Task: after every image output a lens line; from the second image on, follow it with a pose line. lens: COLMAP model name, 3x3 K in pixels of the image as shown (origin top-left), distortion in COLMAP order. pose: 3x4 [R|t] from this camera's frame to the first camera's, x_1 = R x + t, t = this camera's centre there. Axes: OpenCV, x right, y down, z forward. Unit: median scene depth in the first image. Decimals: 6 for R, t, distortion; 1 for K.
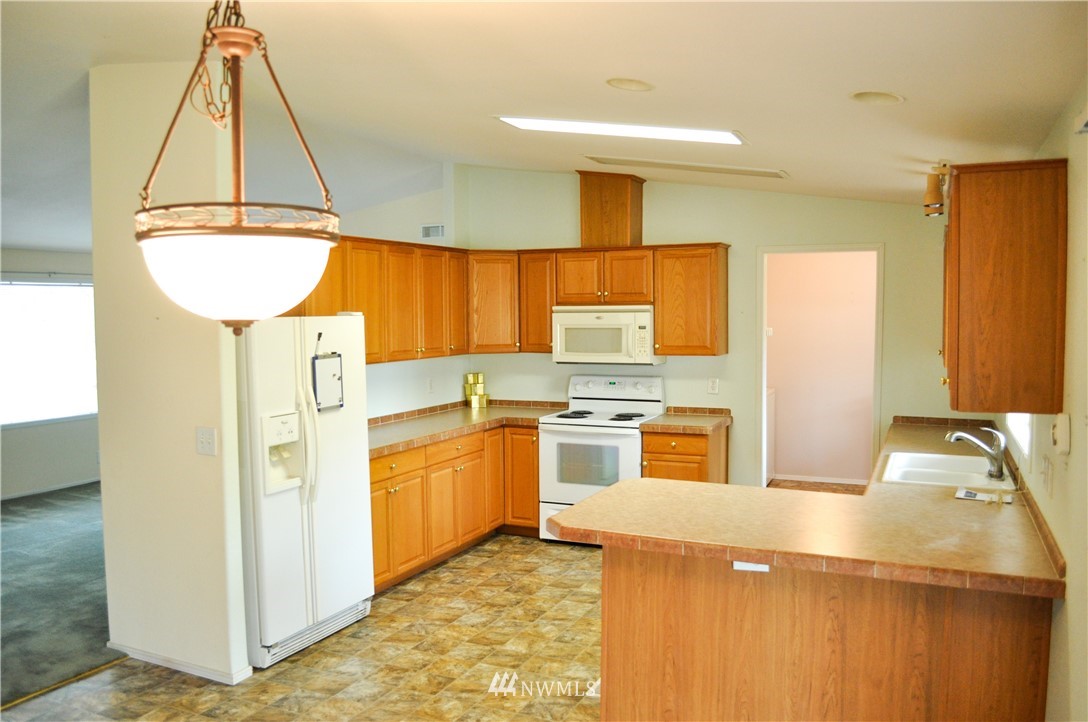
lens RADIAL K [[864.7, 0, 544.0], [0, 864.7, 361.0], [0, 0, 1]] dist [-0.072963, -0.001510]
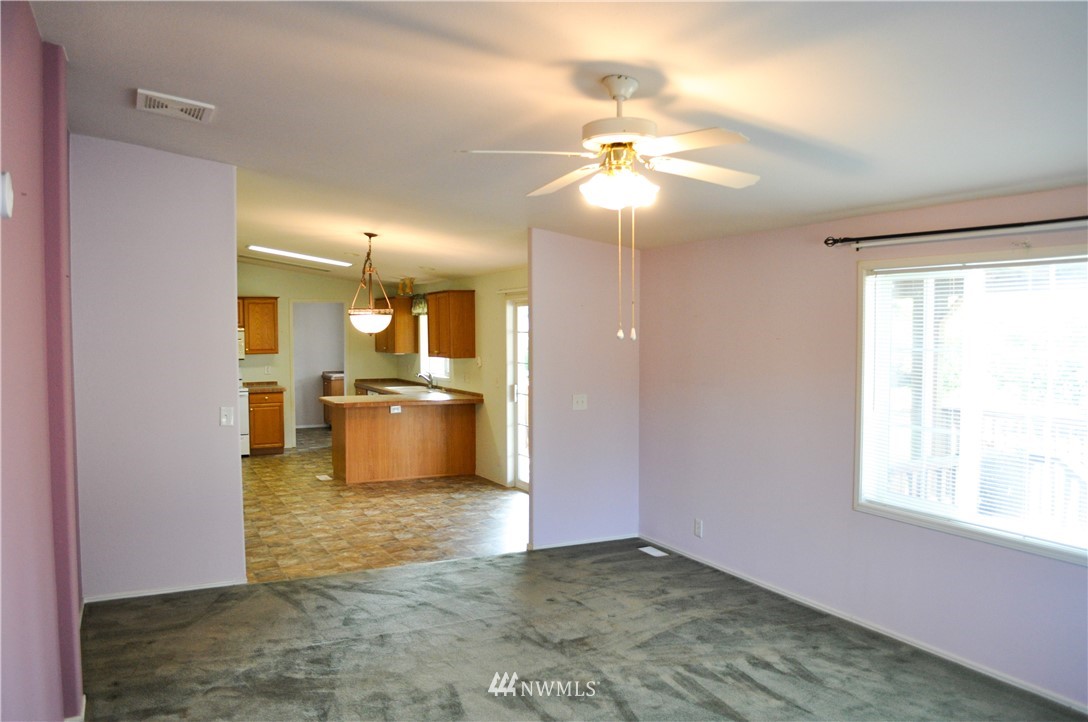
lens RADIAL K [[864.7, 0, 544.0], [0, 864.7, 361.0], [0, 0, 1]] dist [-0.072963, -0.001510]
pose [[0.630395, -0.026378, 0.775826, -0.964055], [0.045350, 0.998967, -0.002884, 0.045059], [-0.774949, 0.037002, 0.630940, -0.737143]]
